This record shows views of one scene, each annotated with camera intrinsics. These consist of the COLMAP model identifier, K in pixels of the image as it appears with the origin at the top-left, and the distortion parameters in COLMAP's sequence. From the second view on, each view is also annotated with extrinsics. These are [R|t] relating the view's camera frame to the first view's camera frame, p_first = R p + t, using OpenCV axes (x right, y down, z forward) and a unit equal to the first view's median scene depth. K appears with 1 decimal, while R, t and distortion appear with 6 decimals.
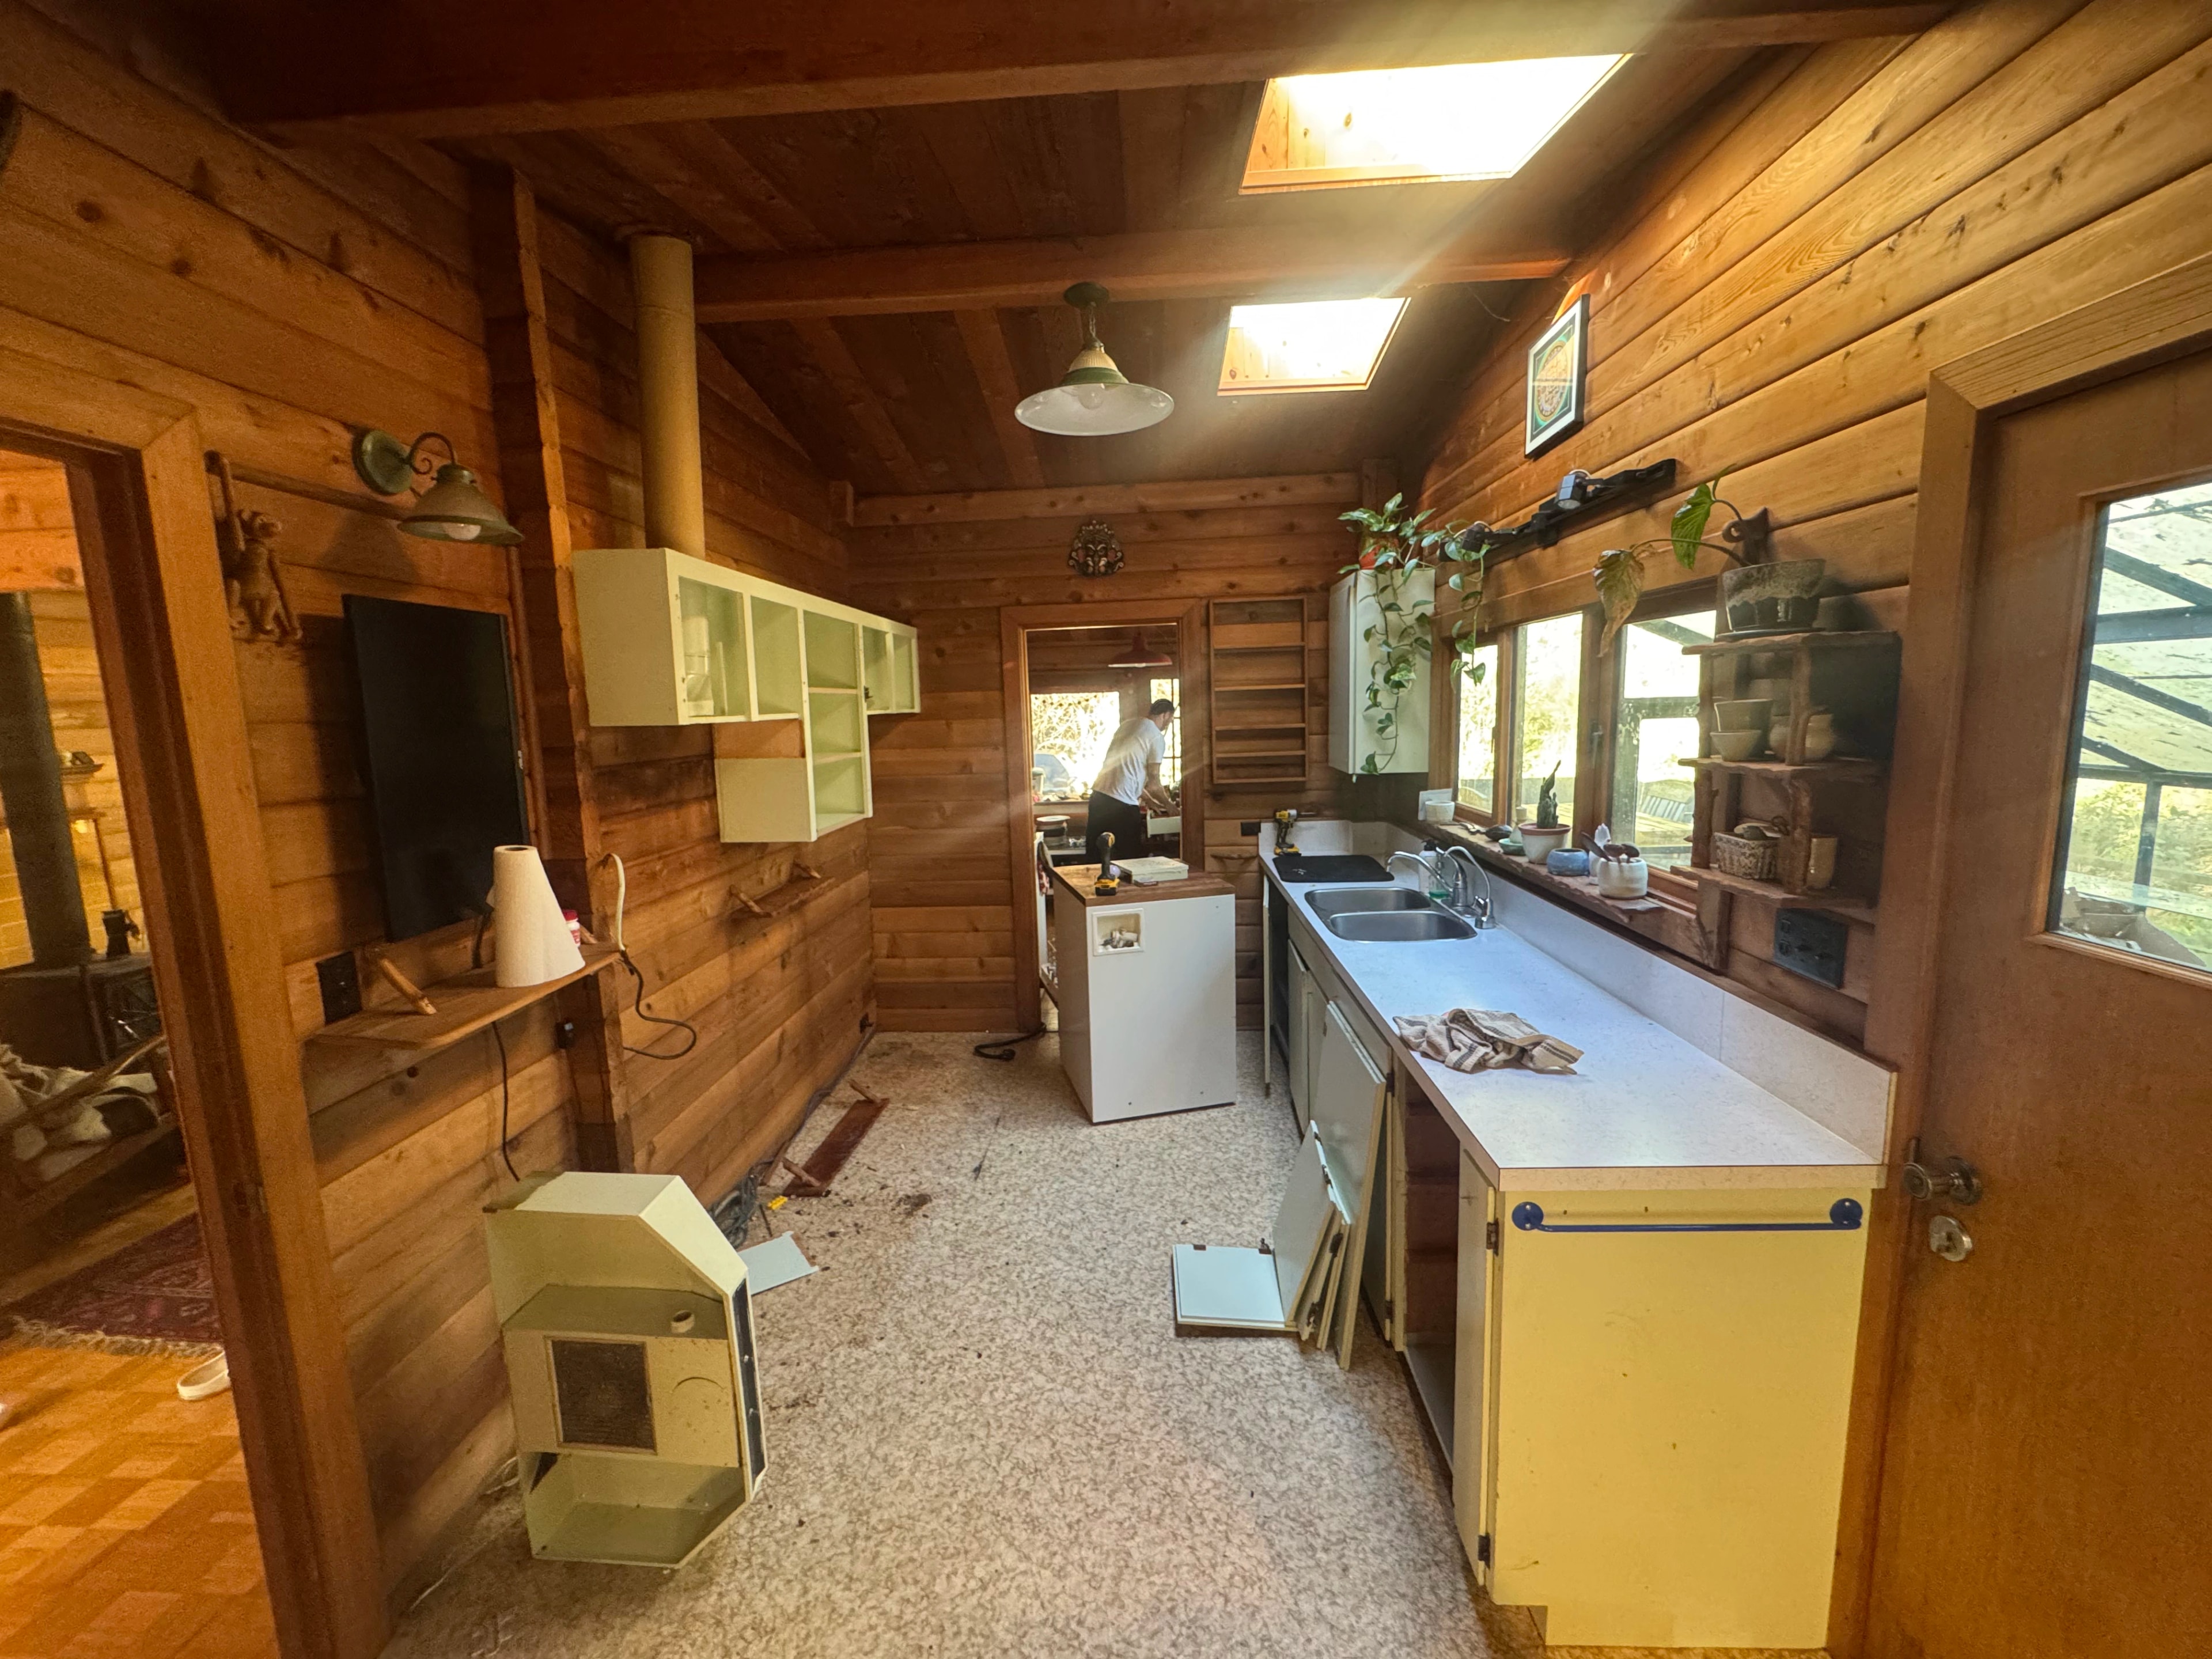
lens RADIAL K [[892.8, 0, 1106.0], [0, 892.8, 829.5], [0, 0, 1]] dist [0.011867, -0.000036]
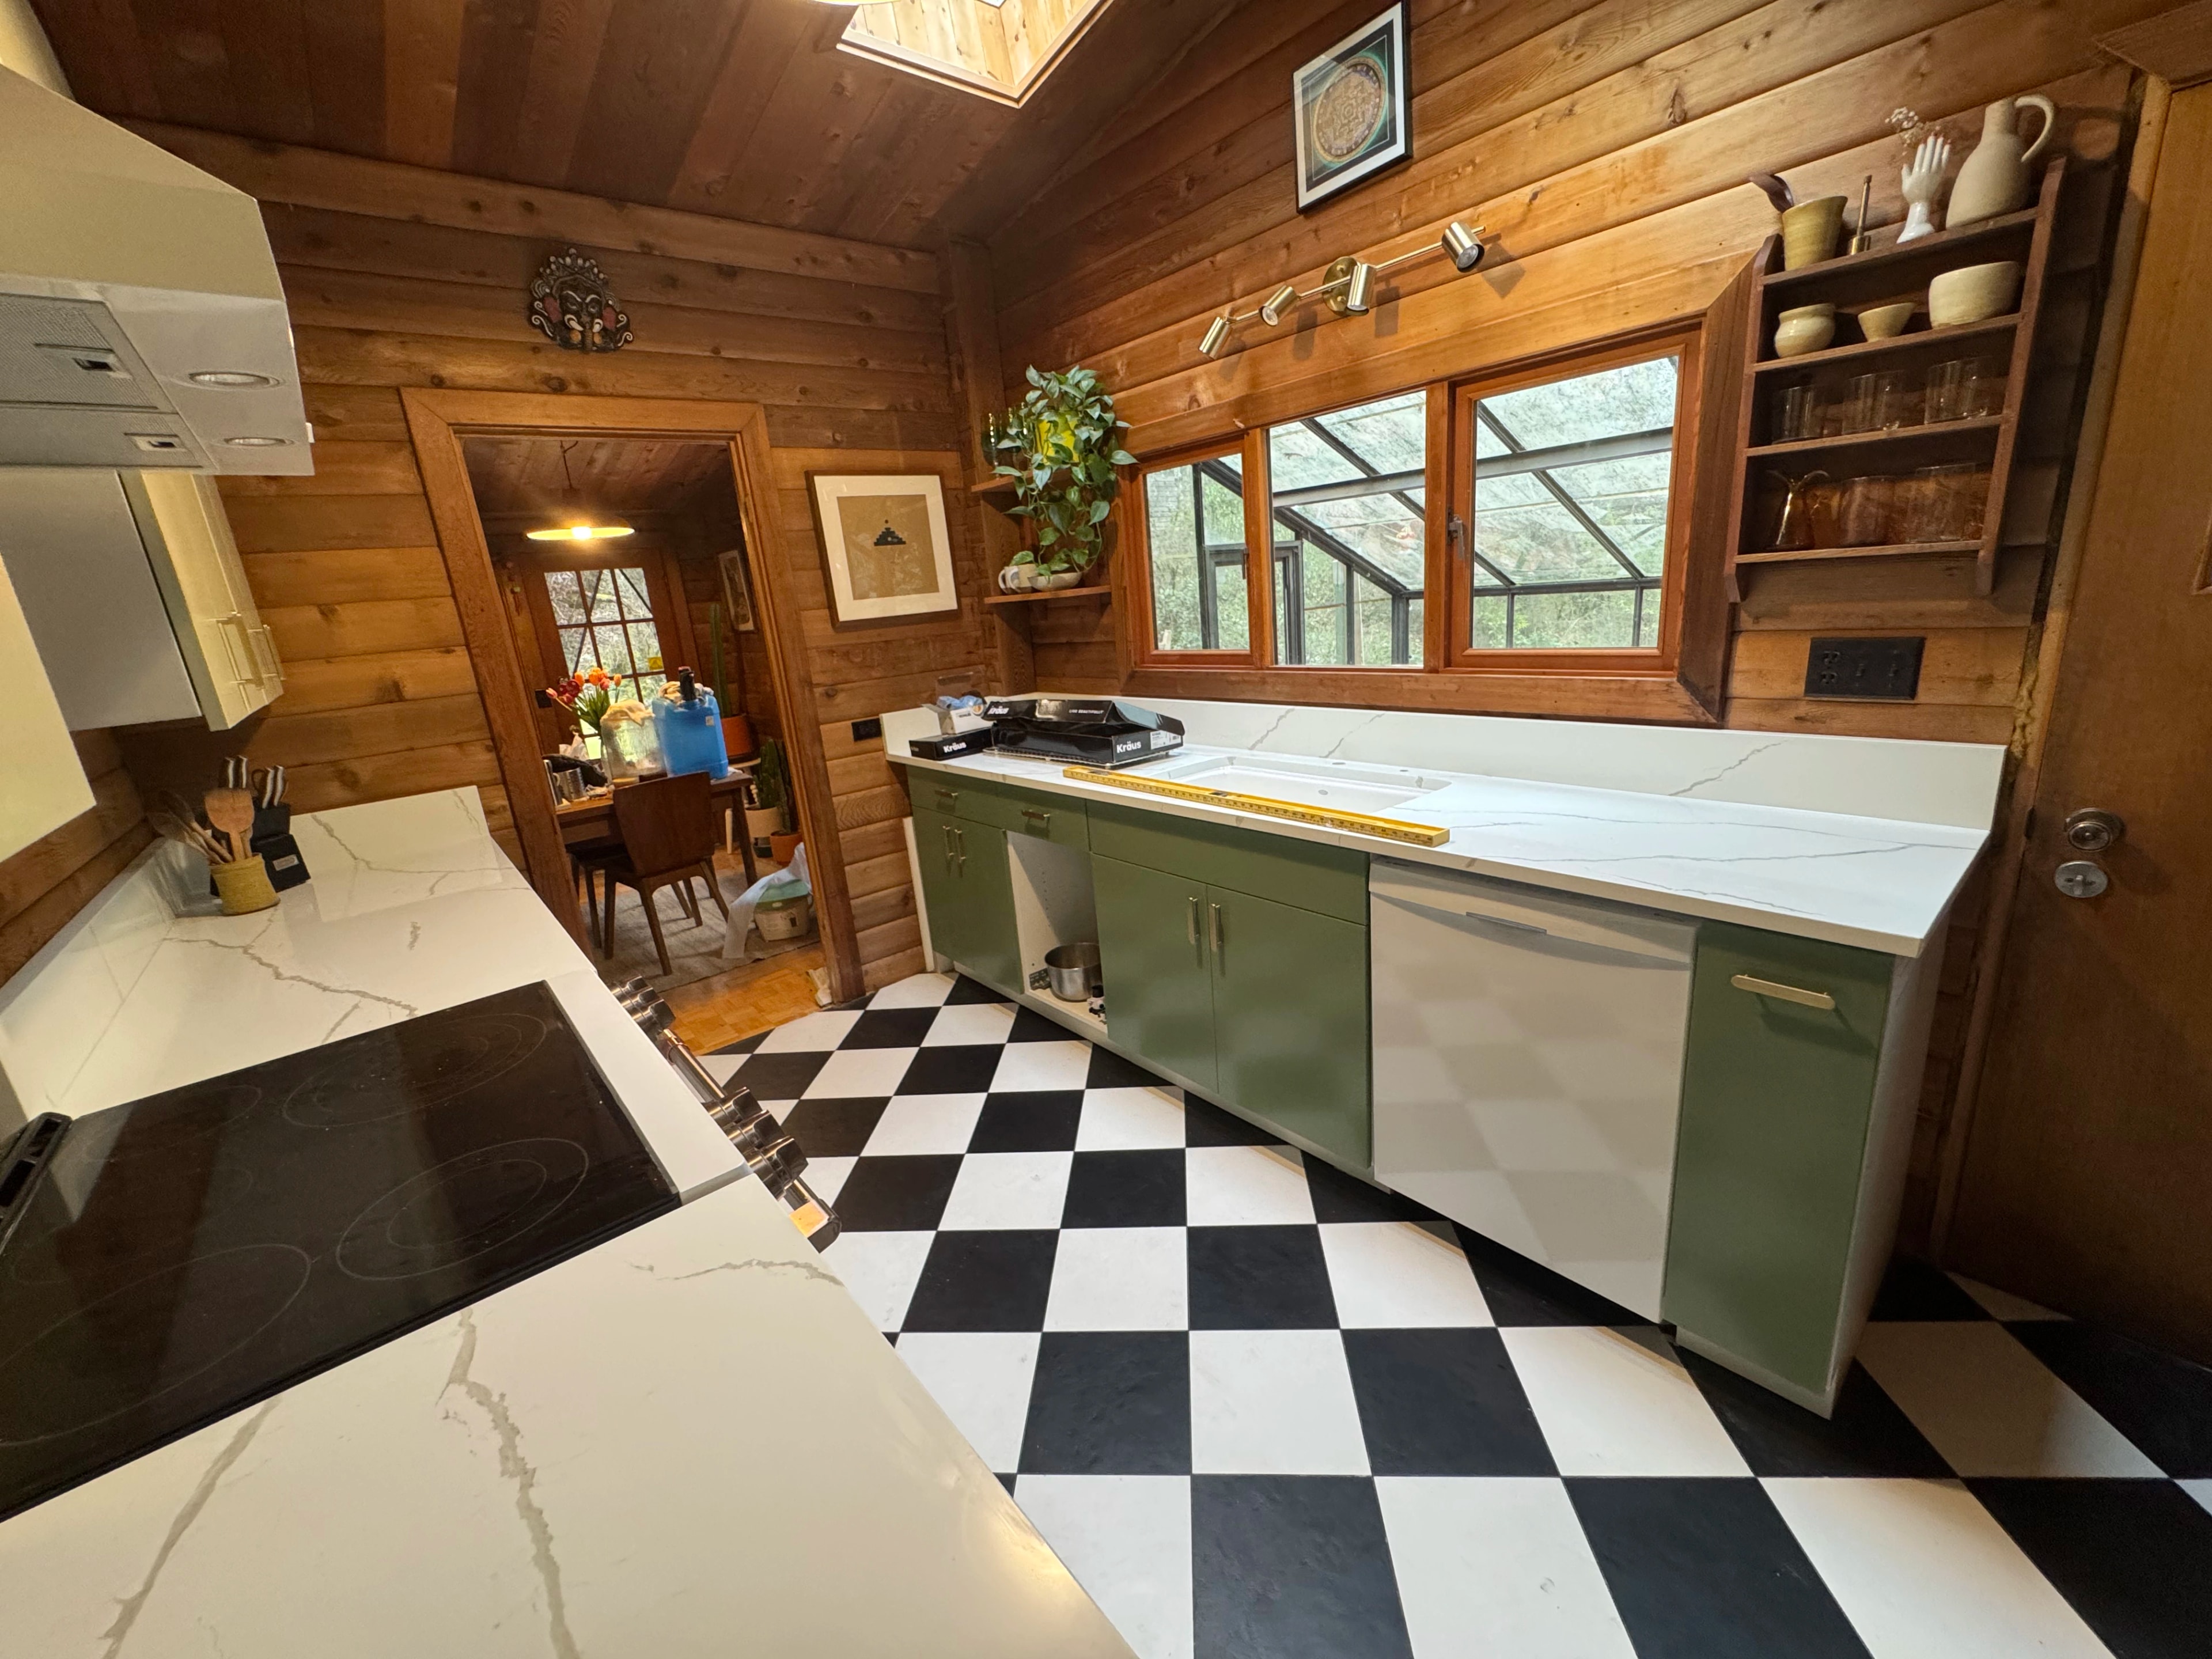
lens RADIAL K [[892.8, 0, 1106.0], [0, 892.8, 829.5], [0, 0, 1]] dist [0.011867, -0.000036]
pose [[0.730229, -0.214873, 0.648533, -0.355339], [0.160356, 0.976642, 0.143026, 0.011071], [-0.664117, -0.000445, 0.747629, 0.481294]]
